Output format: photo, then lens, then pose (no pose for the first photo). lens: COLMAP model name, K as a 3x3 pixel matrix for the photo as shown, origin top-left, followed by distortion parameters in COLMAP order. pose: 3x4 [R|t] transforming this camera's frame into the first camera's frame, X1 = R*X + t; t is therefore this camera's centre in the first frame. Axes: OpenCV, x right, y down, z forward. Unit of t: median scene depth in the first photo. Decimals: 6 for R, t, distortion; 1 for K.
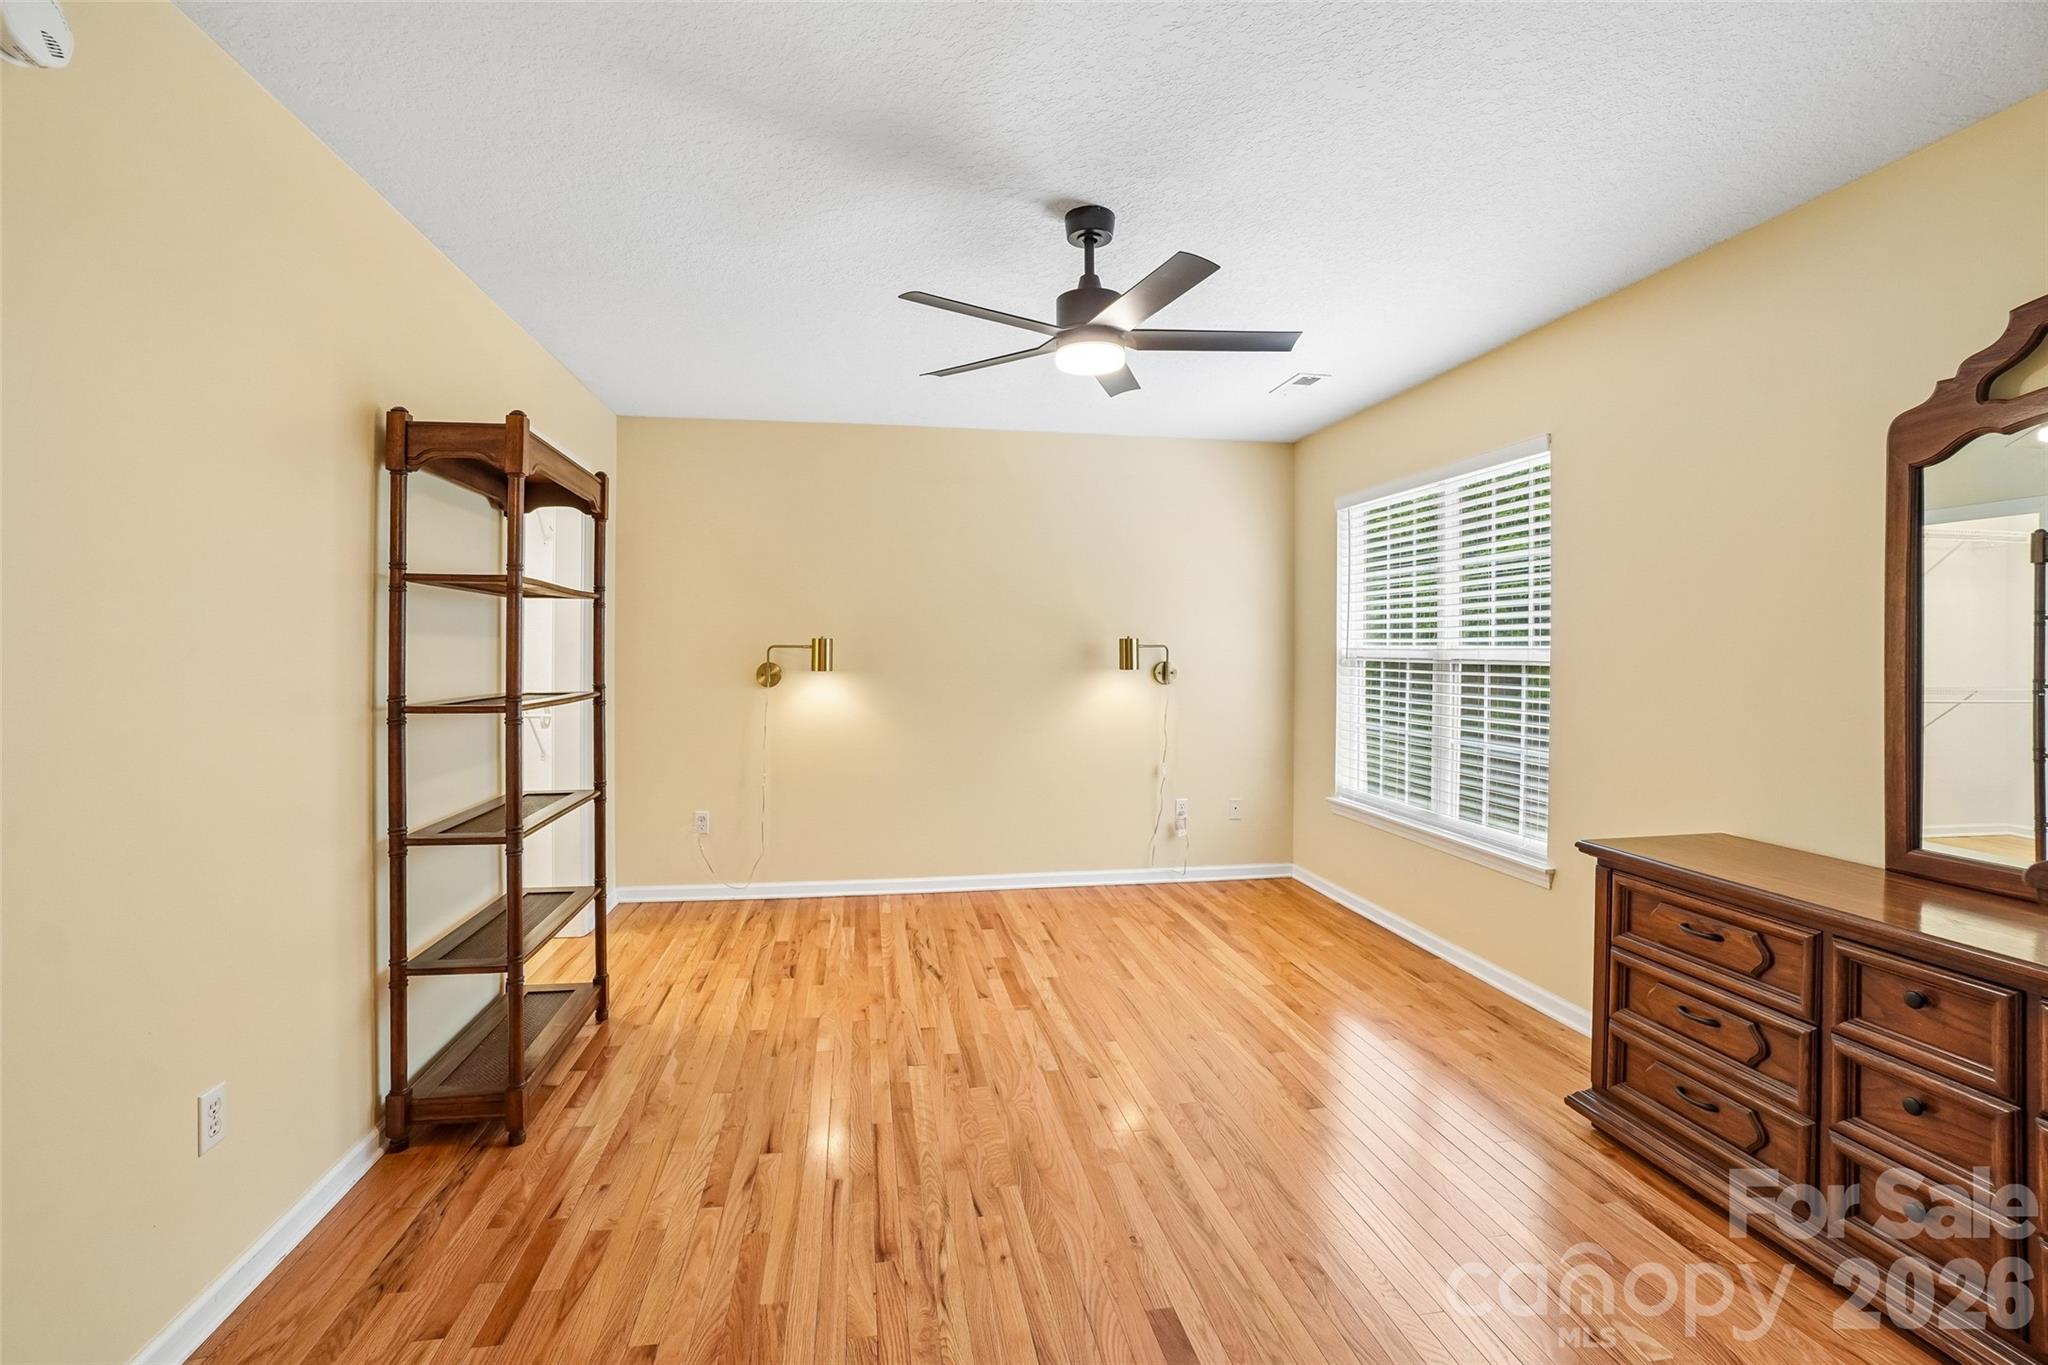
lens RADIAL K [[912.8, 0, 1012.8], [0, 912.8, 657.3], [0, 0, 1]] dist [-0.062119, 0.023537]
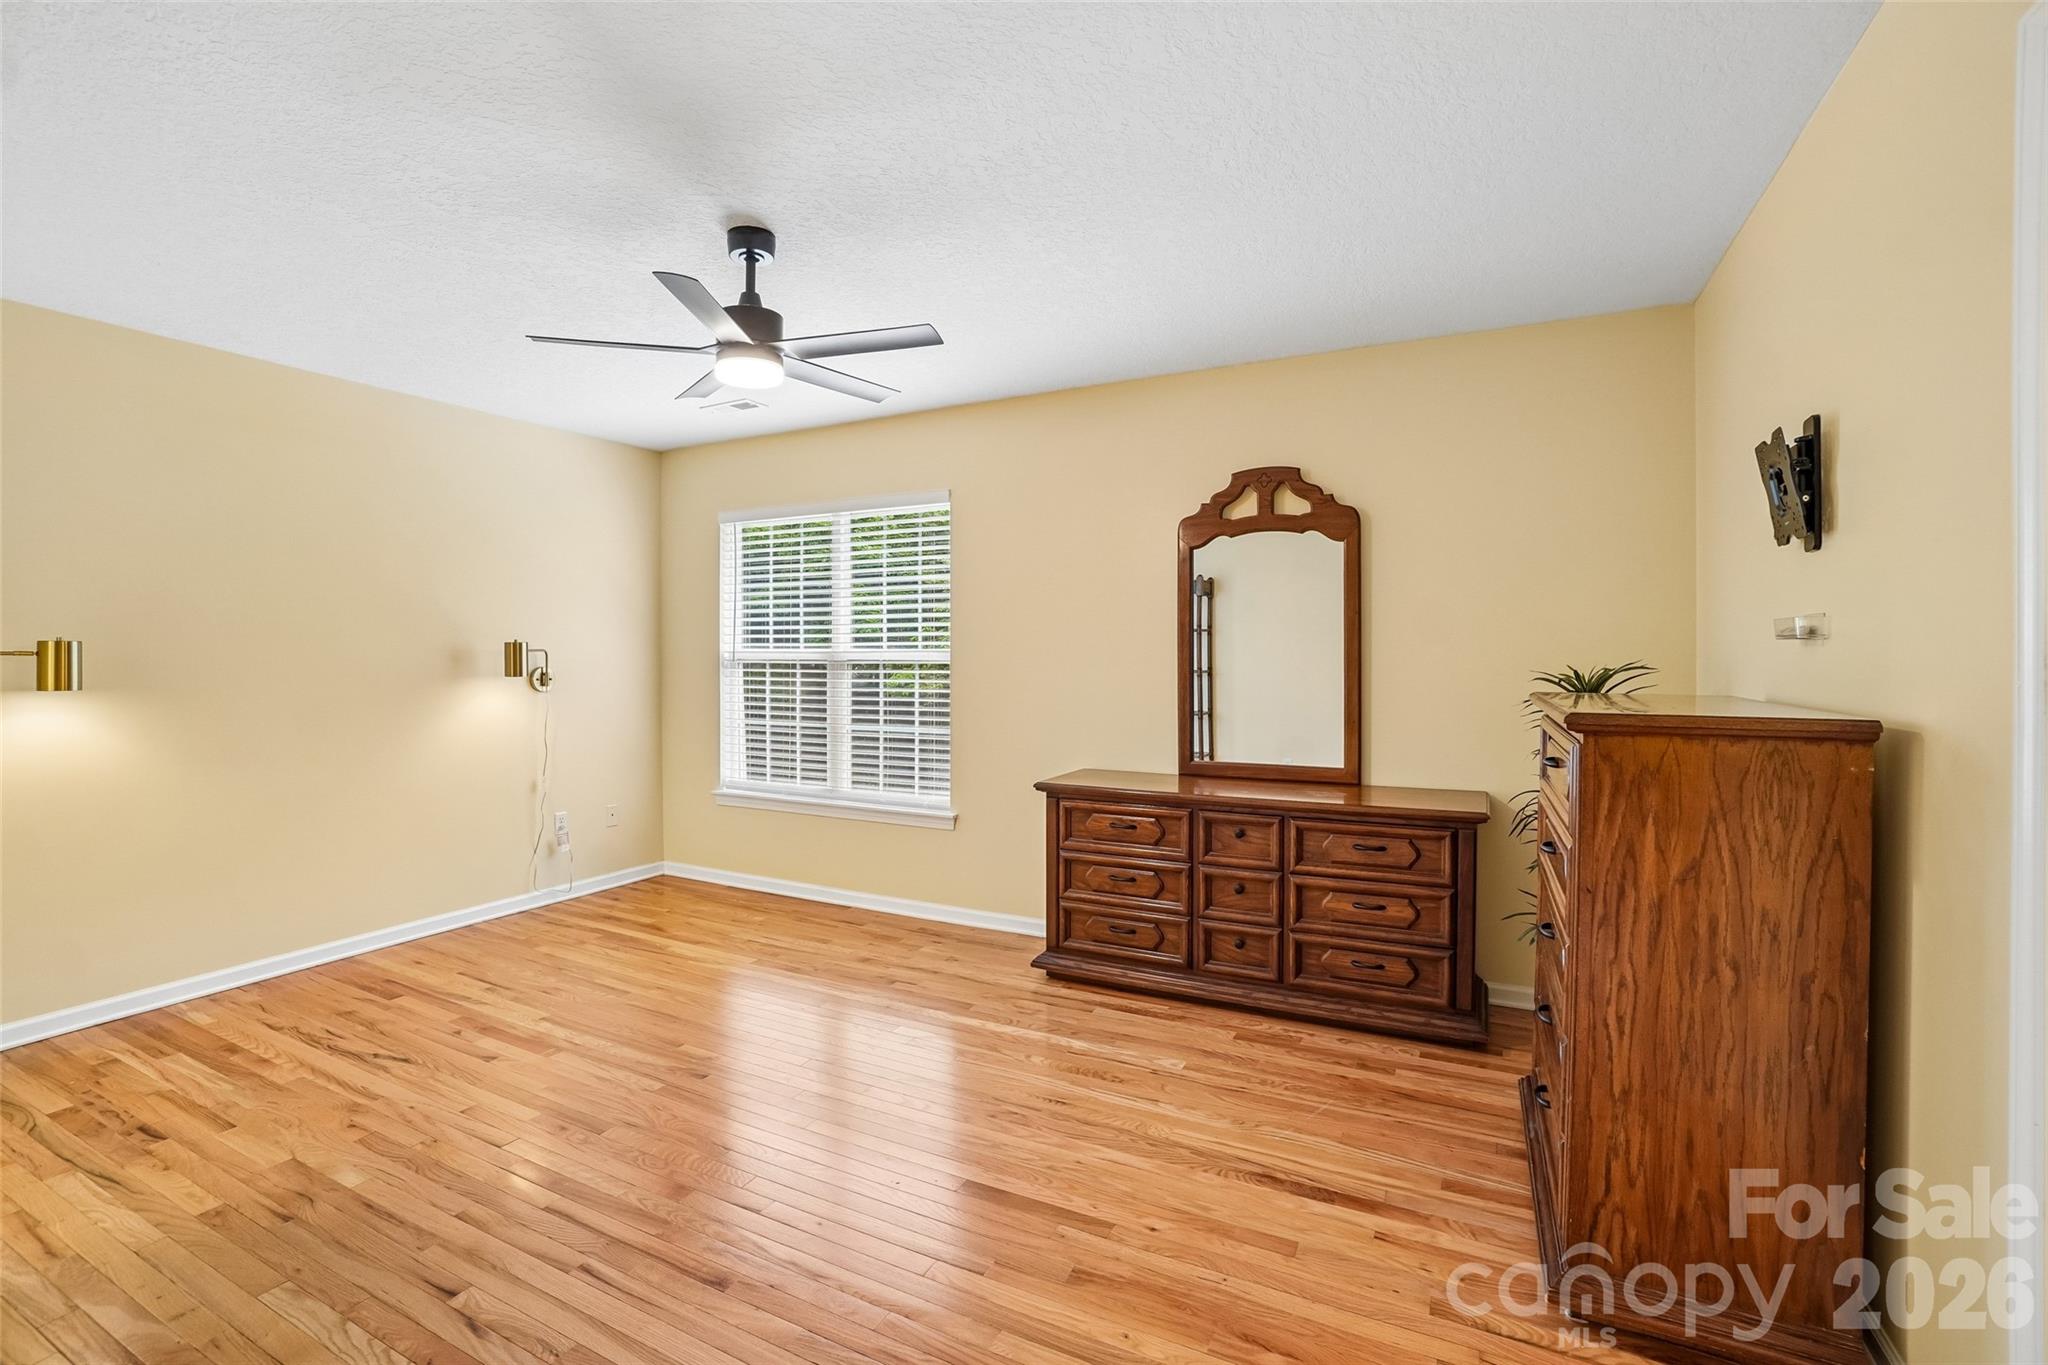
lens RADIAL K [[912.8, 0, 1012.8], [0, 912.8, 657.3], [0, 0, 1]] dist [-0.062119, 0.023537]
pose [[0.604471, -0.009167, 0.796575, -0.371506], [0.013068, 0.999913, 0.001591, -0.000579], [-0.796520, 0.009448, 0.604538, 0.086455]]
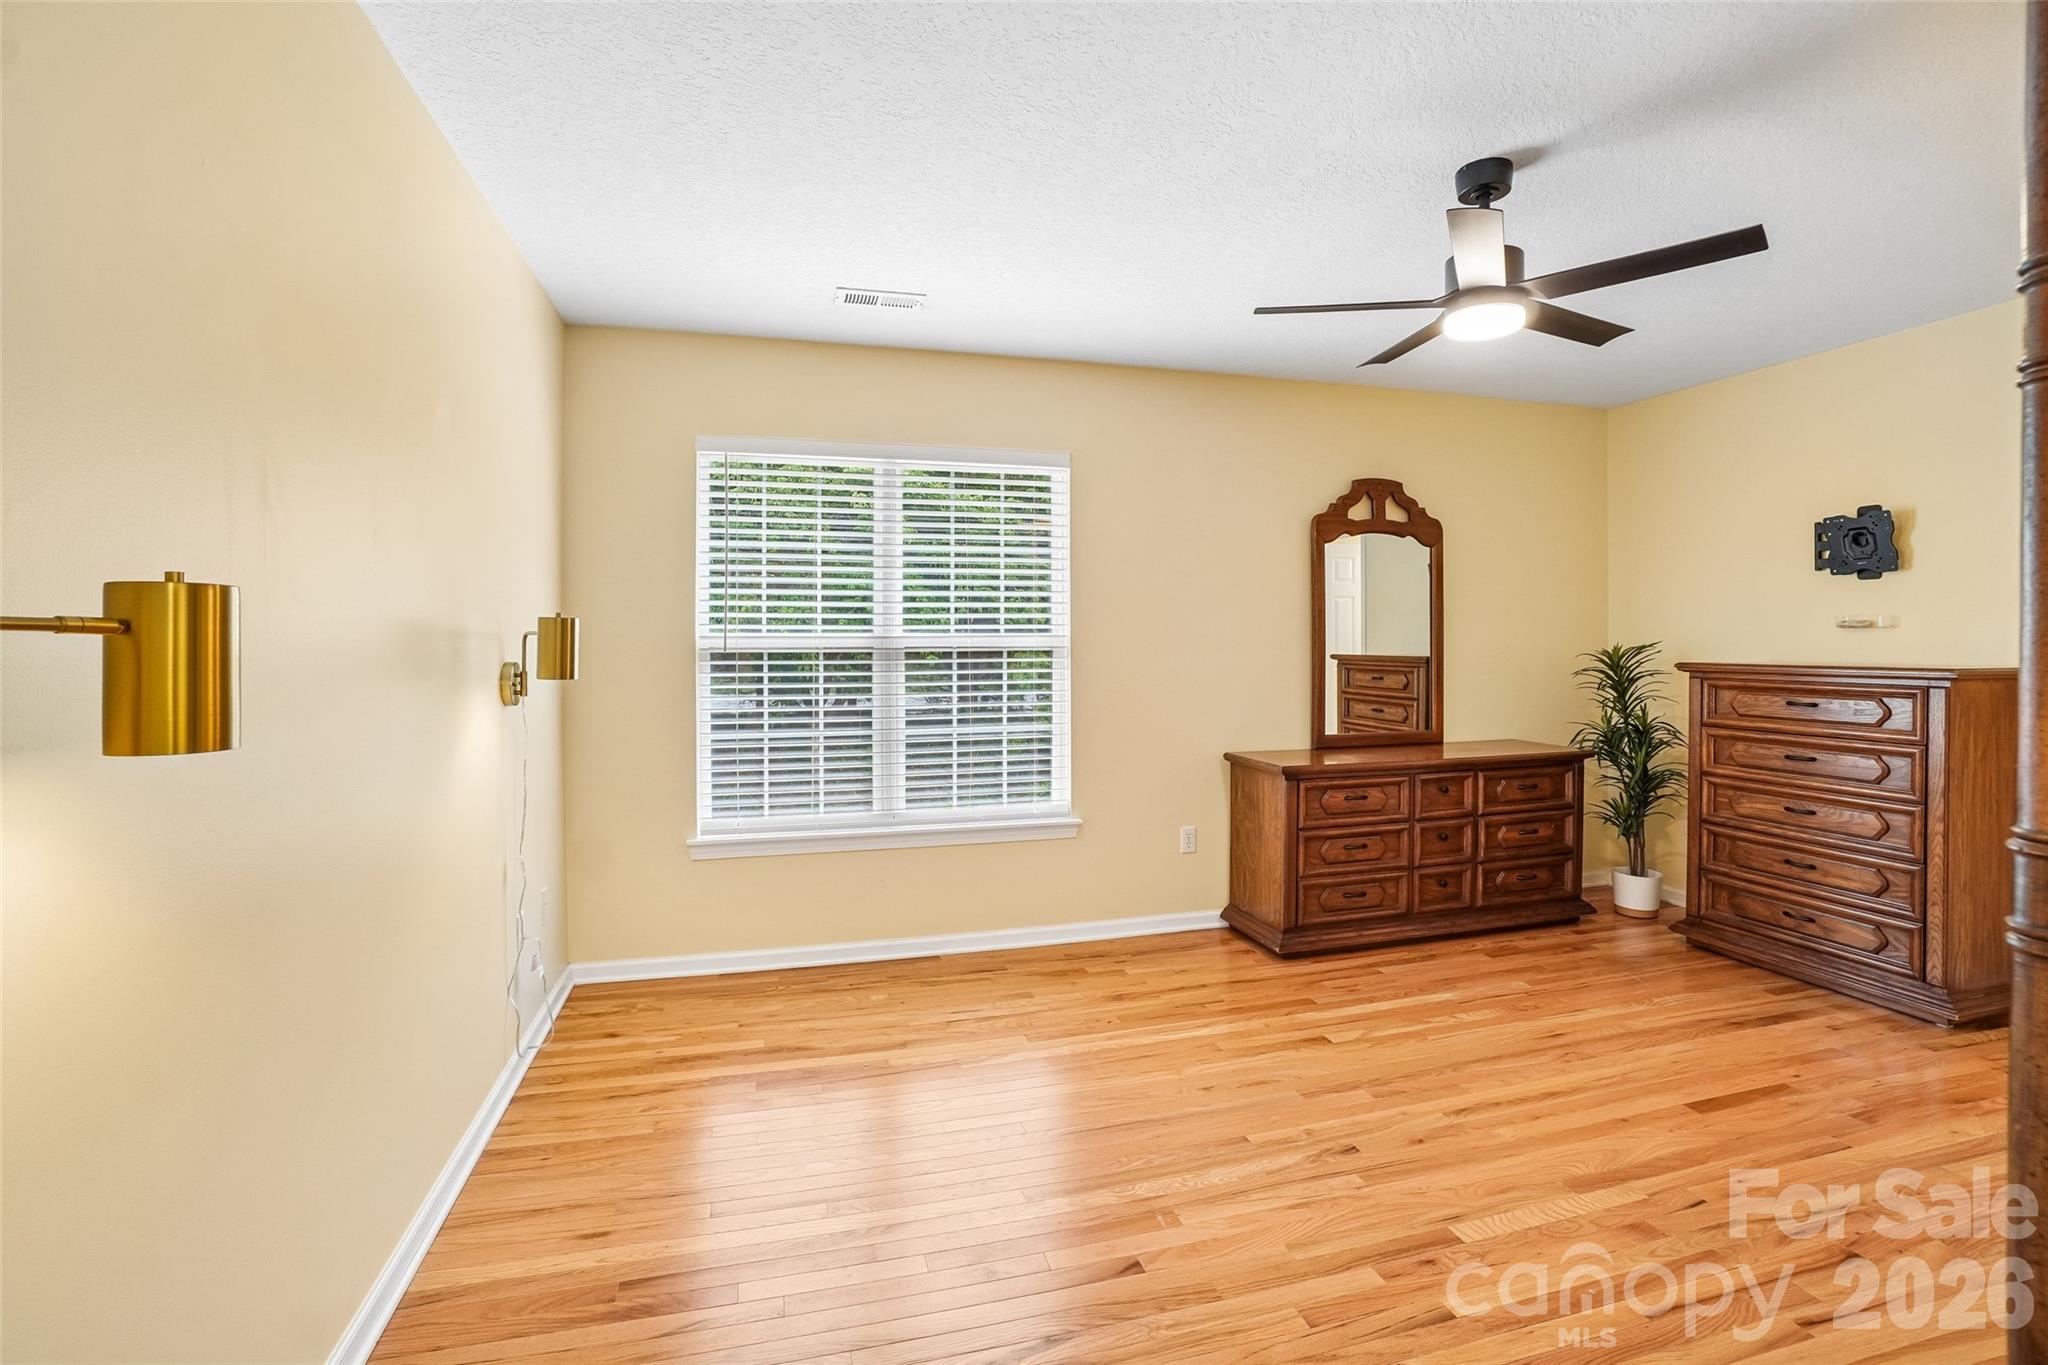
lens RADIAL K [[914.5, 0, 1013.7], [0, 914.5, 649.0], [0, 0, 1]] dist [-0.066321, 0.024569]
pose [[-0.101798, -0.012402, 0.994728, -0.515169], [0.014163, 0.999803, 0.013915, -0.008276], [-0.994704, 0.015505, -0.101603, 1.037333]]
